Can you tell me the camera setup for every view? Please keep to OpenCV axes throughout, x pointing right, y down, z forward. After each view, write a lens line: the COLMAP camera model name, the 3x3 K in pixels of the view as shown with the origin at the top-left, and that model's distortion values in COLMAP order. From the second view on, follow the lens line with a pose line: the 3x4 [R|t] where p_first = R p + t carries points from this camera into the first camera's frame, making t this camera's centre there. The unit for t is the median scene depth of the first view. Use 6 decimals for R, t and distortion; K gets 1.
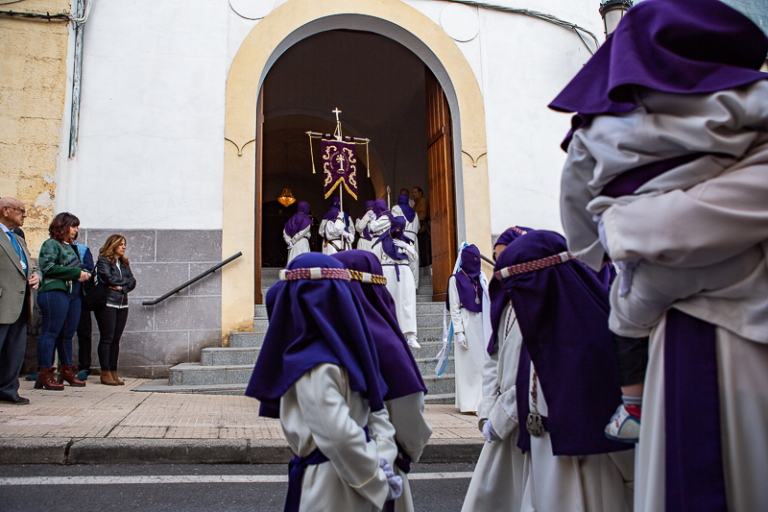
lens RADIAL K [[526.7, 0, 388.6], [0, 526.7, 258.3], [0, 0, 1]] dist [-0.097571, 0.064650]
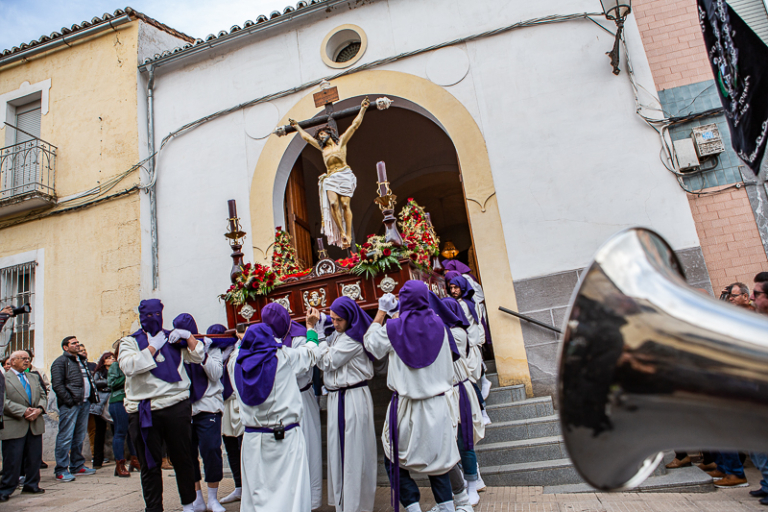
lens RADIAL K [[526.7, 0, 387.1], [0, 526.7, 258.9], [0, 0, 1]] dist [-0.097571, 0.064650]
pose [[0.851337, -0.202905, -0.483793, 0.534214], [0.171215, 0.979144, -0.109370, -0.026153], [0.495895, 0.010279, 0.868322, 0.137897]]
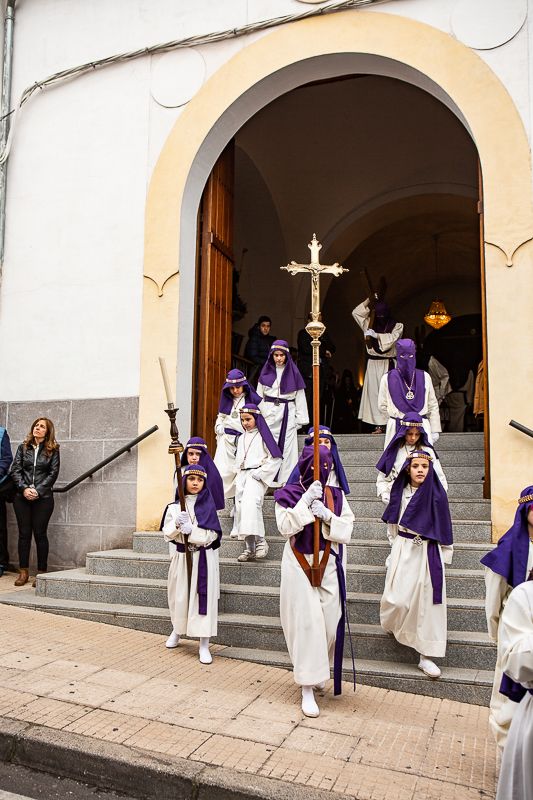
lens RADIAL K [[753.2, 0, 269.9], [0, 753.2, 401.4], [0, 0, 1]] dist [-0.035760, 0.000000]
pose [[0.821474, -0.026496, -0.569631, 0.490363], [0.035025, 0.999378, 0.004024, -0.046866], [0.569170, -0.023256, 0.821891, 0.205068]]
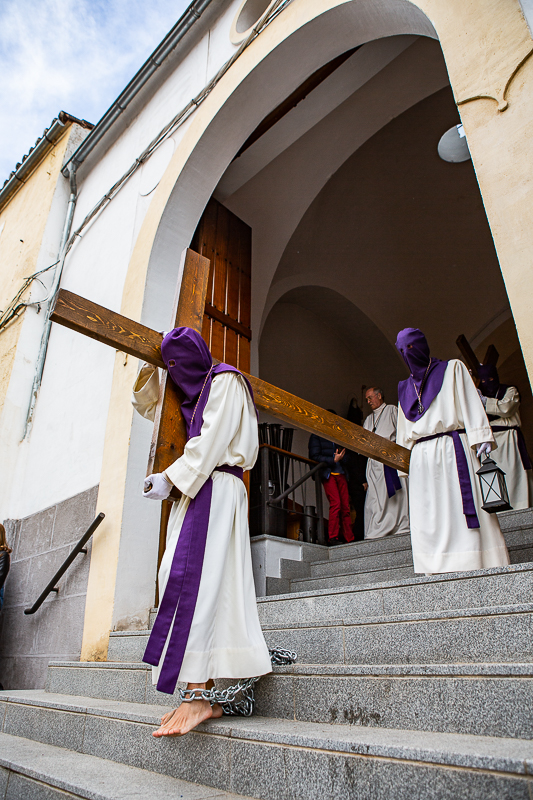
lens RADIAL K [[548.6, 0, 263.4], [0, 548.6, 401.6], [0, 0, 1]] dist [-0.097571, 0.064650]
pose [[0.497862, -0.353888, -0.791768, 0.337697], [0.094196, 0.929622, -0.356272, 0.107446], [0.862126, 0.102793, 0.496158, 0.871131]]
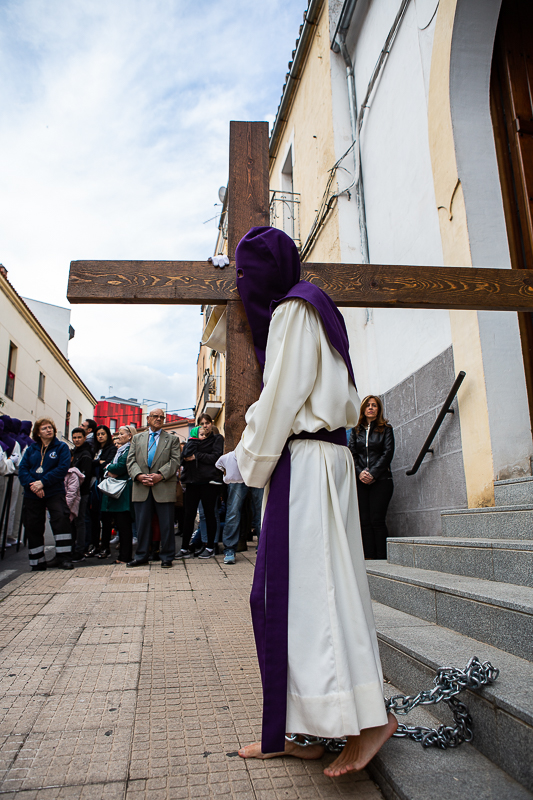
lens RADIAL K [[548.6, 0, 261.5], [0, 548.6, 402.4], [0, 0, 1]] dist [-0.097571, 0.064650]
pose [[-0.109240, -0.195699, -0.974561, 0.335224], [0.131891, 0.968906, -0.209348, 0.122111], [0.985227, -0.151405, -0.080032, 0.850055]]
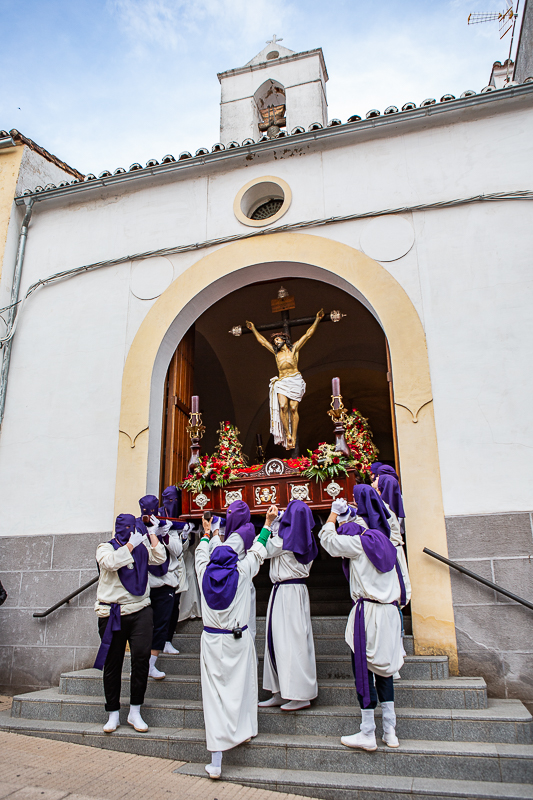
lens RADIAL K [[598.9, 0, 269.0], [0, 598.9, 402.5], [0, 0, 1]] dist [-0.093108, 0.079899]
pose [[0.863618, -0.144687, -0.482938, 0.464258], [0.049530, 0.977649, -0.204328, -0.052183], [0.501707, 0.152542, 0.851482, 0.233918]]
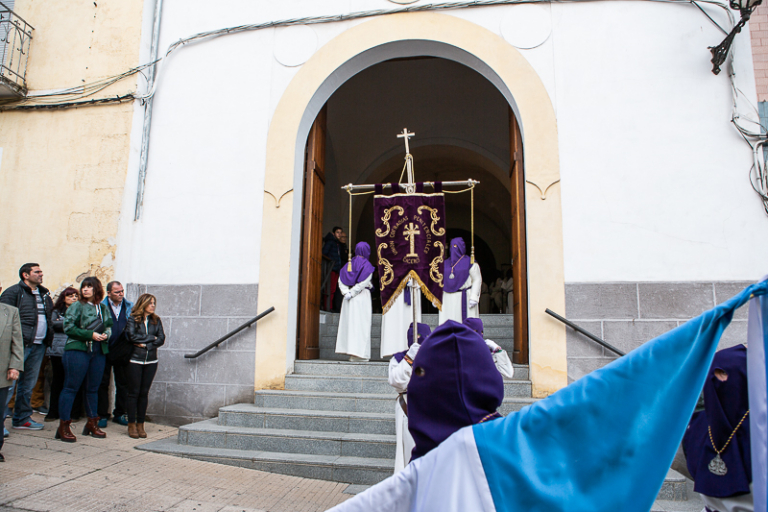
lens RADIAL K [[526.7, 0, 387.2], [0, 526.7, 260.2], [0, 0, 1]] dist [-0.097571, 0.064650]
pose [[0.913372, -0.024464, -0.406389, 0.320781], [0.010076, 0.999246, -0.037507, -0.062396], [0.407000, 0.030163, 0.912930, 0.198908]]
